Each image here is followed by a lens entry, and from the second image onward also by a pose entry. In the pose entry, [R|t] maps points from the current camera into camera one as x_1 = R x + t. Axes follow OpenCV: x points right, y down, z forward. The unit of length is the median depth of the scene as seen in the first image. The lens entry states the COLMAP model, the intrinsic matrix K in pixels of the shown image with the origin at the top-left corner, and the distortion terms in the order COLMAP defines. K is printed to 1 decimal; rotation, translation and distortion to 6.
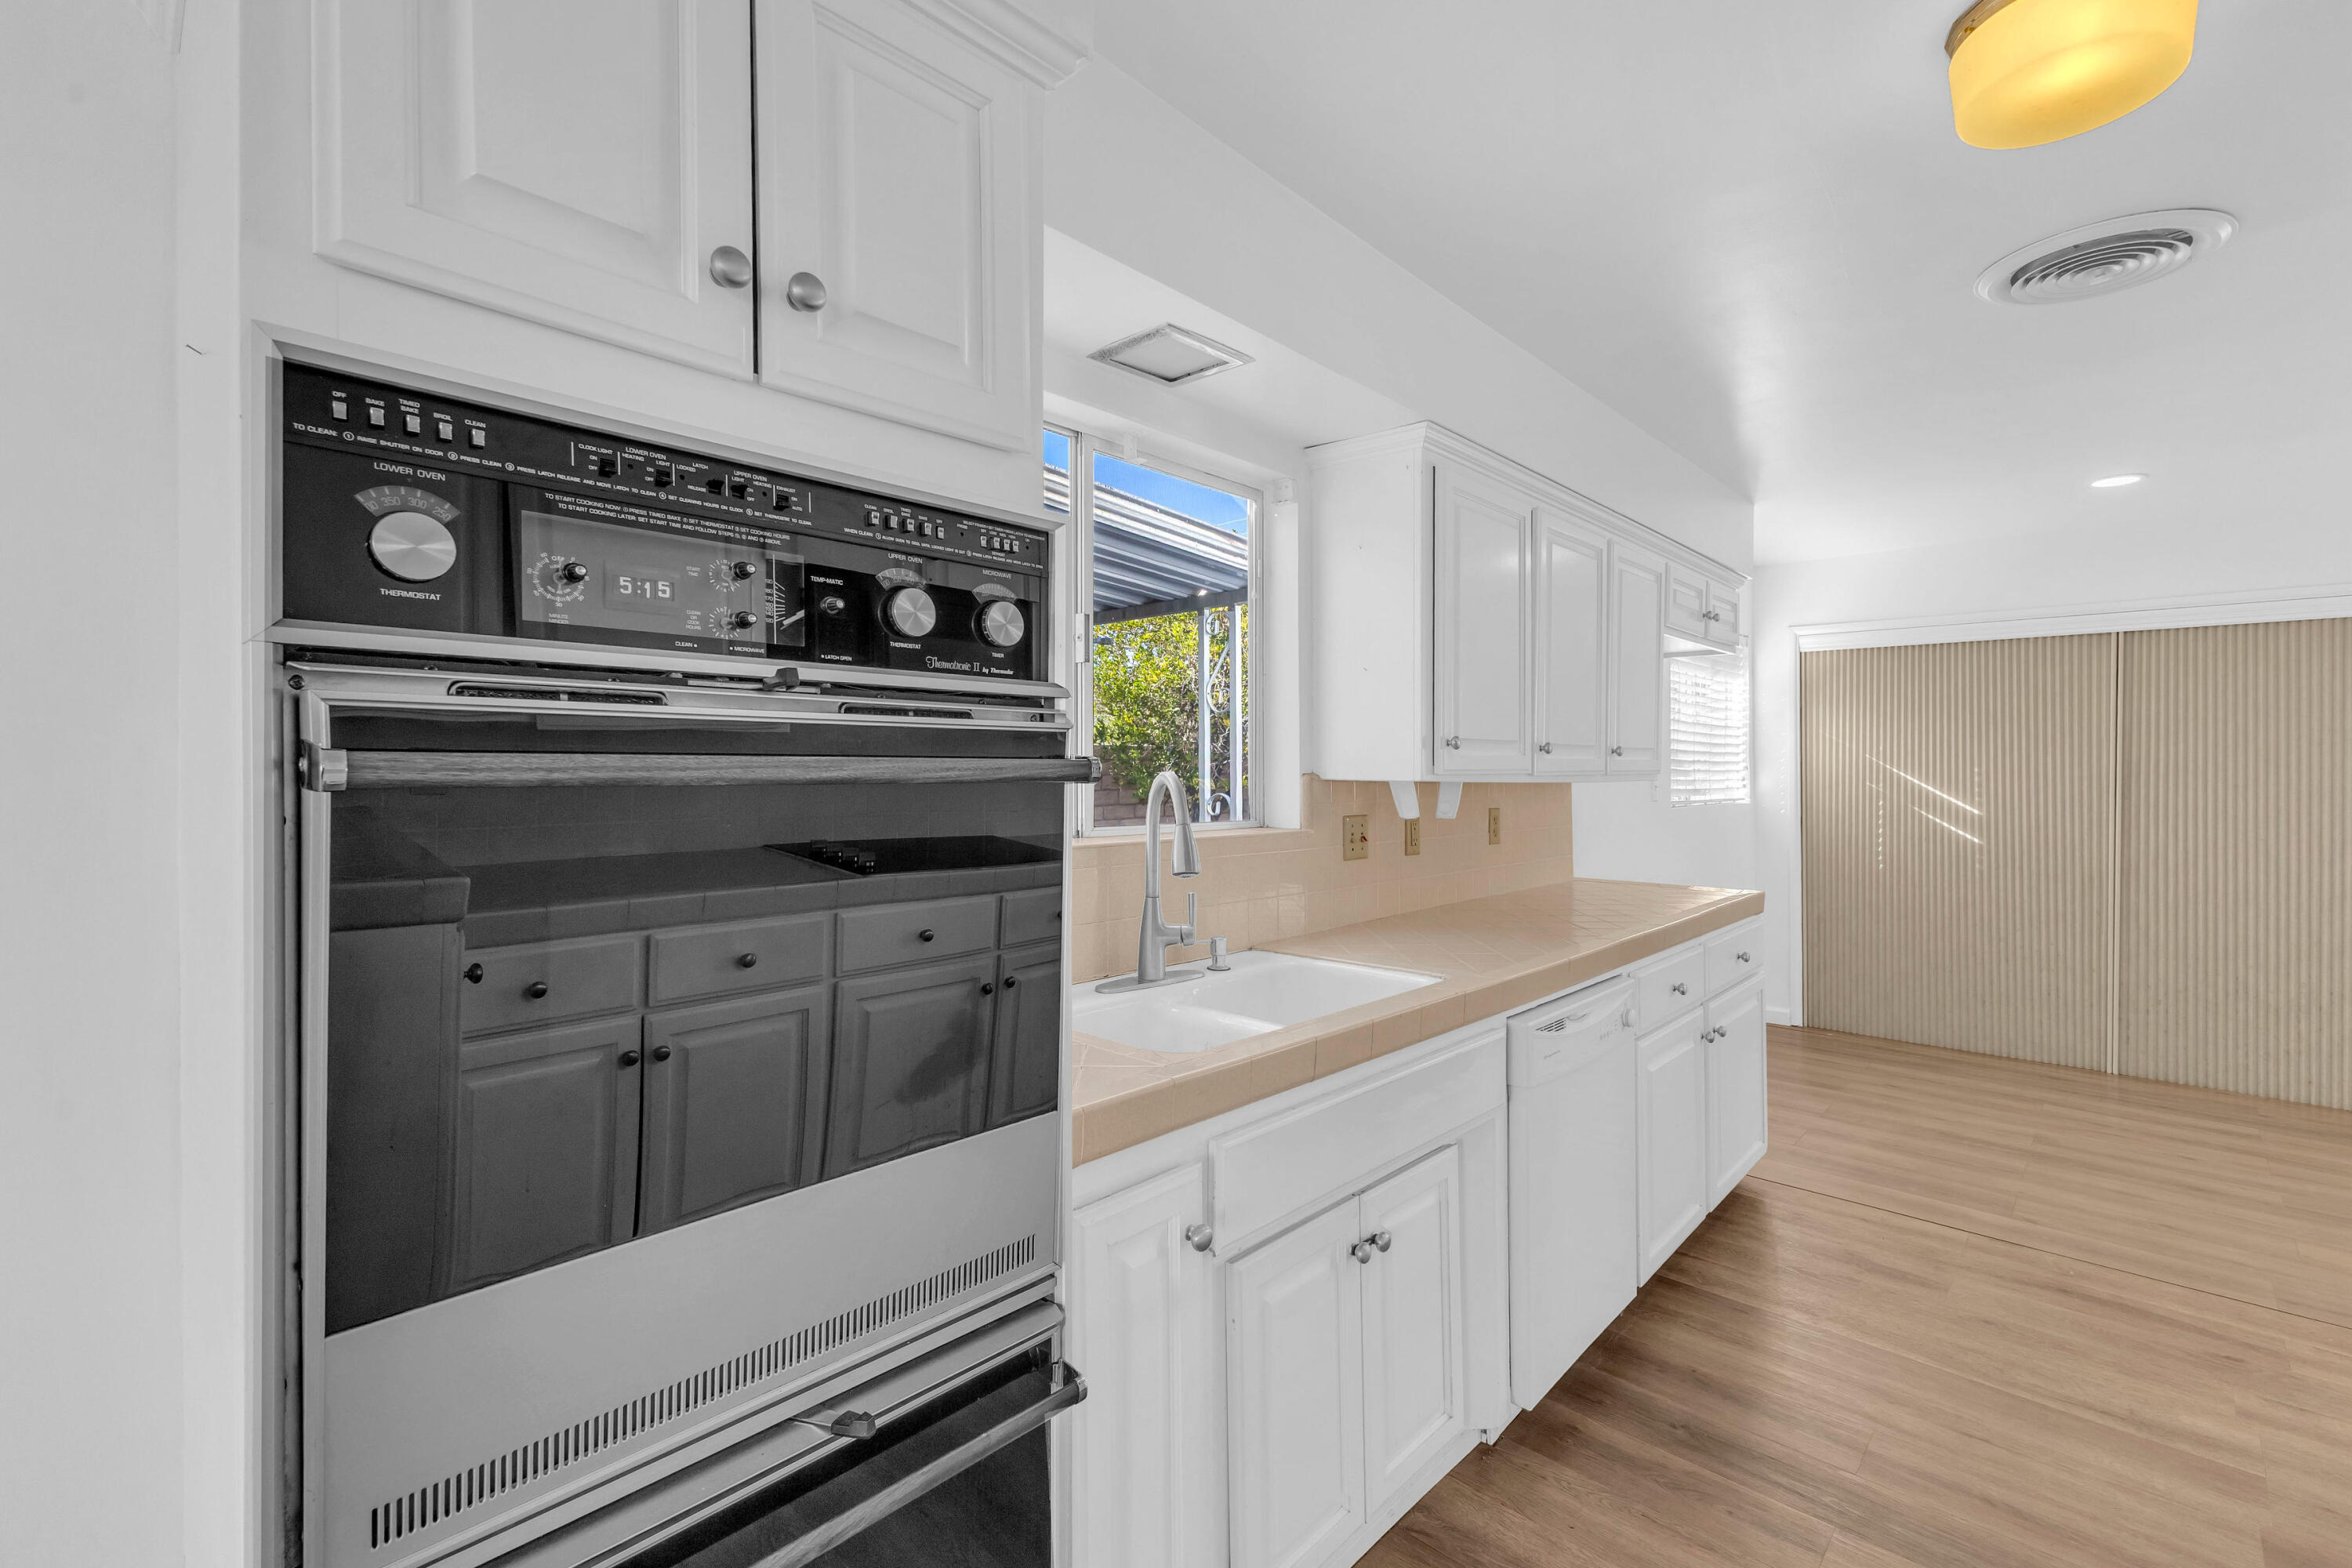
lens RADIAL K [[1015.4, 0, 1168.9], [0, 1015.4, 760.0], [0, 0, 1]] dist [-0.000683, -0.000661]
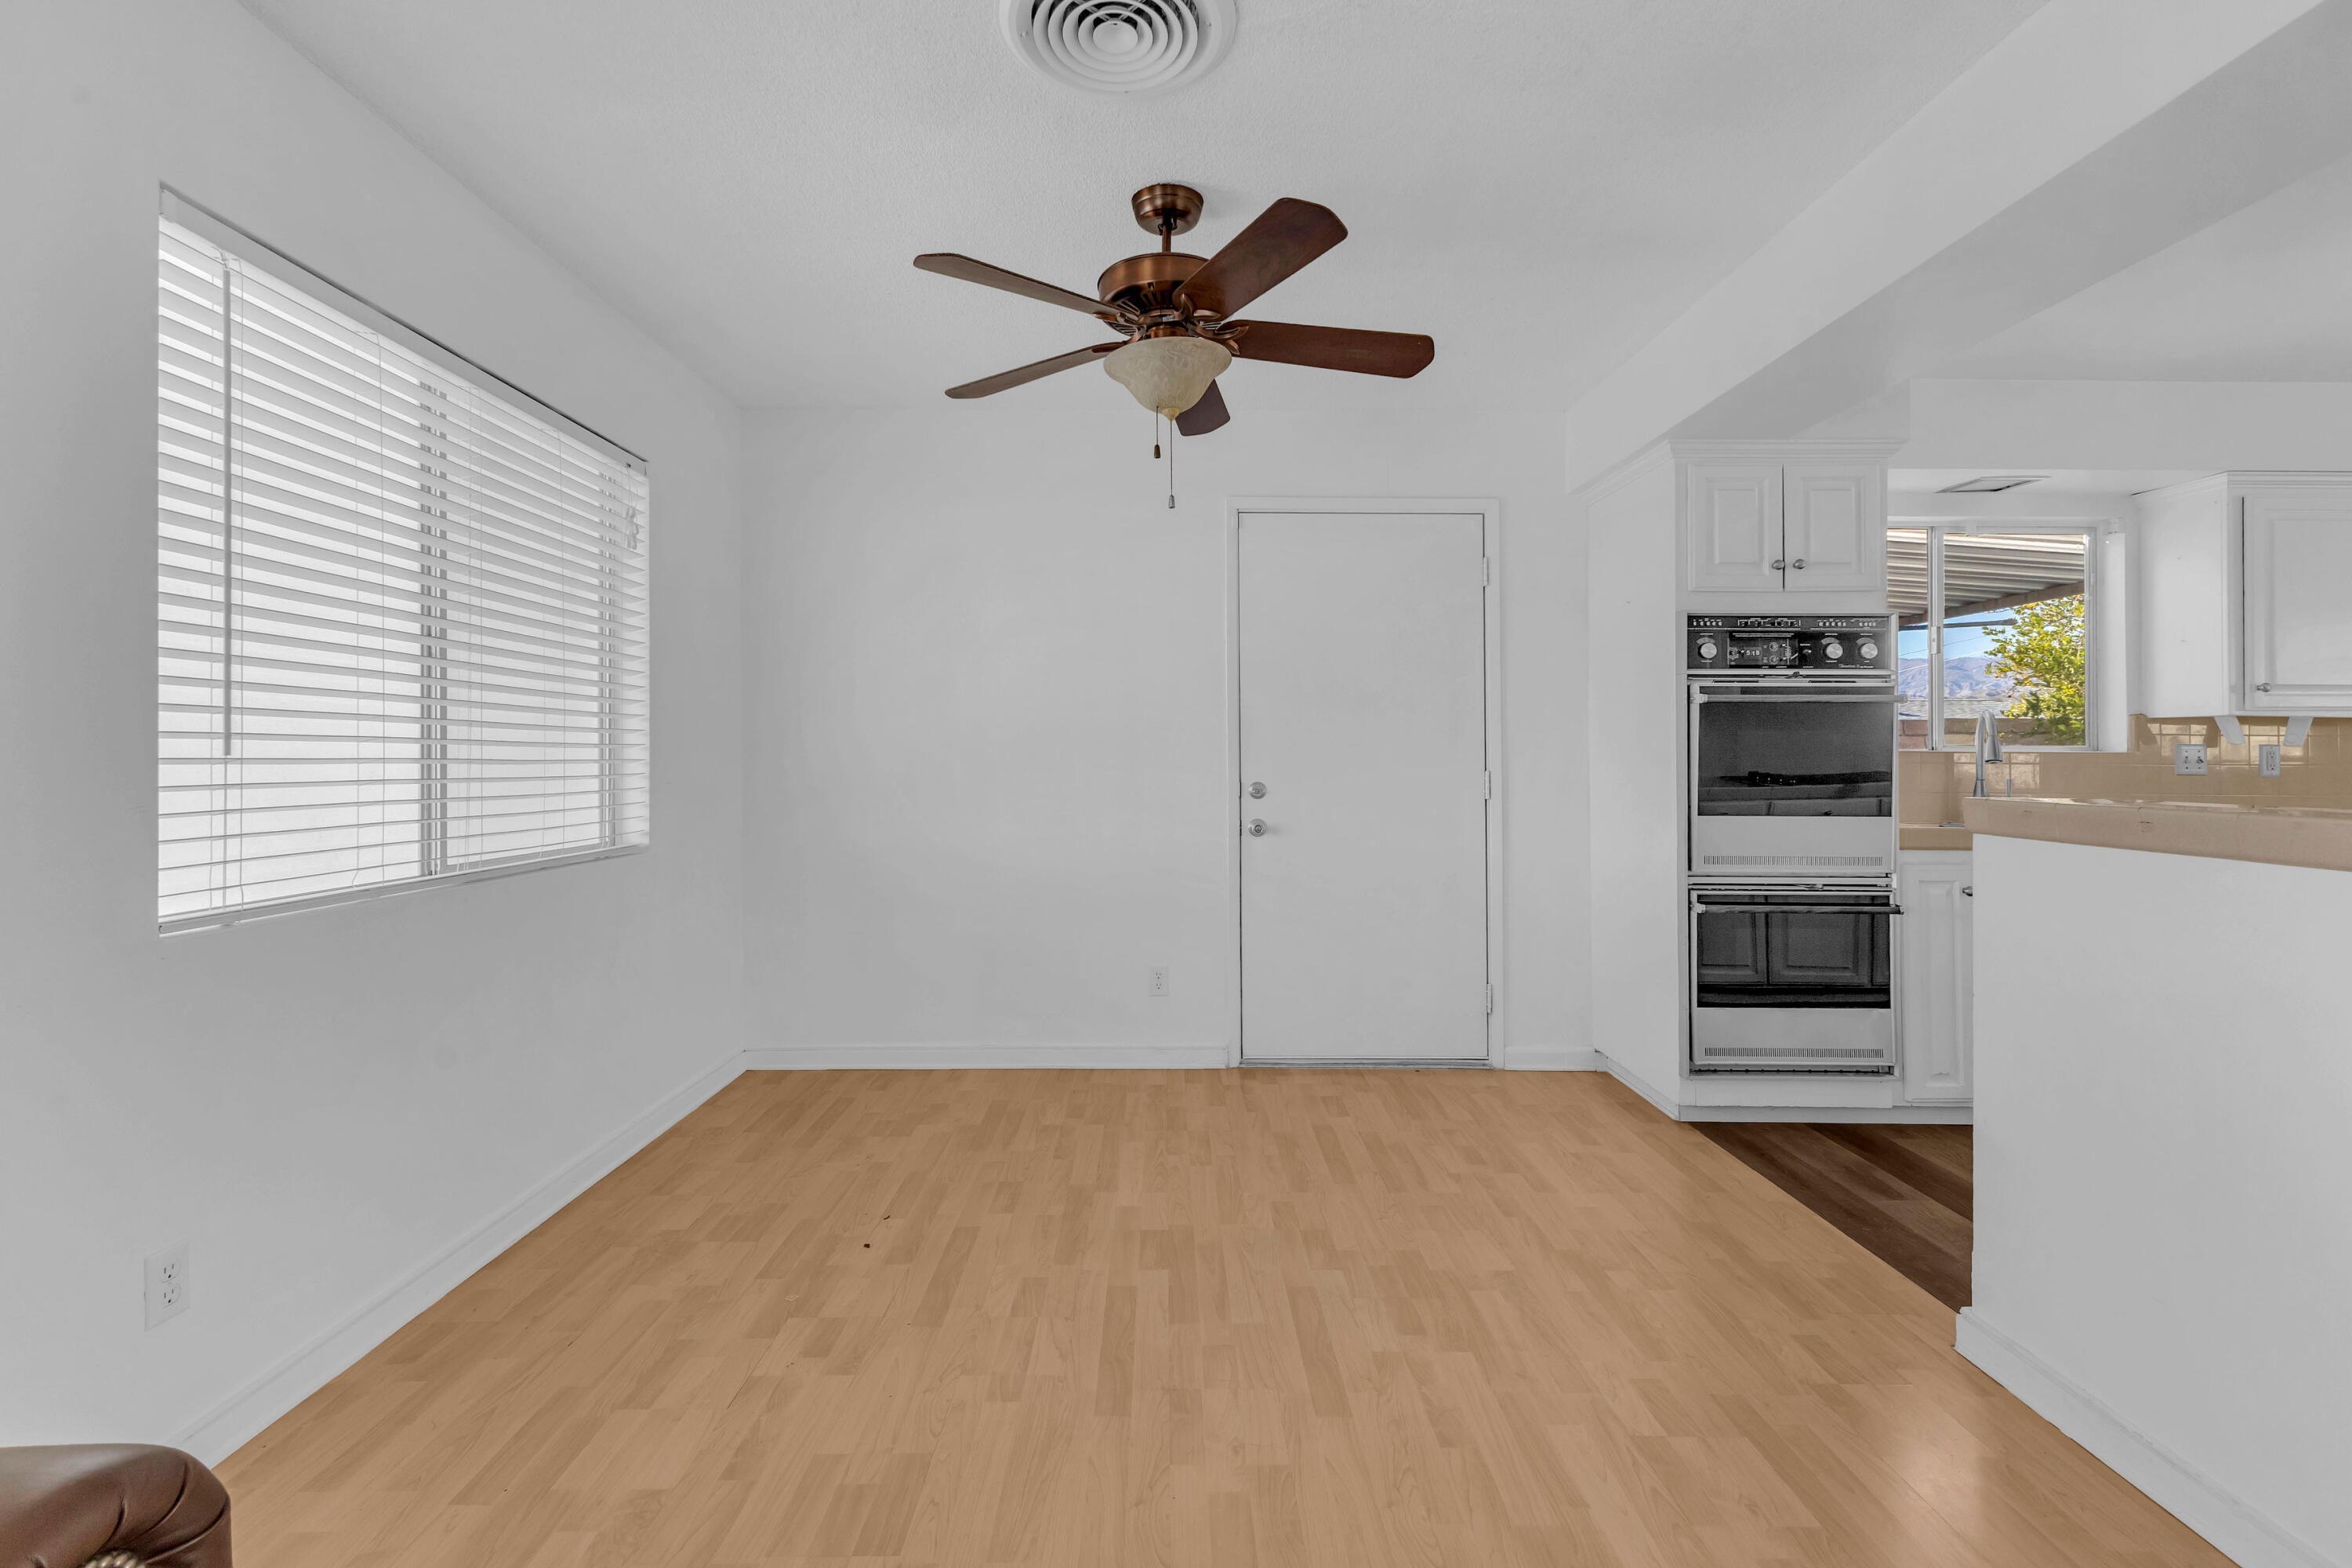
lens RADIAL K [[1015.4, 0, 1168.9], [0, 1015.4, 760.0], [0, 0, 1]] dist [-0.000683, -0.000661]
pose [[0.690325, -0.002533, -0.723495, 0.447769], [0.005832, 0.999981, 0.002063, 0.131158], [0.723476, -0.005644, 0.690327, -1.988075]]
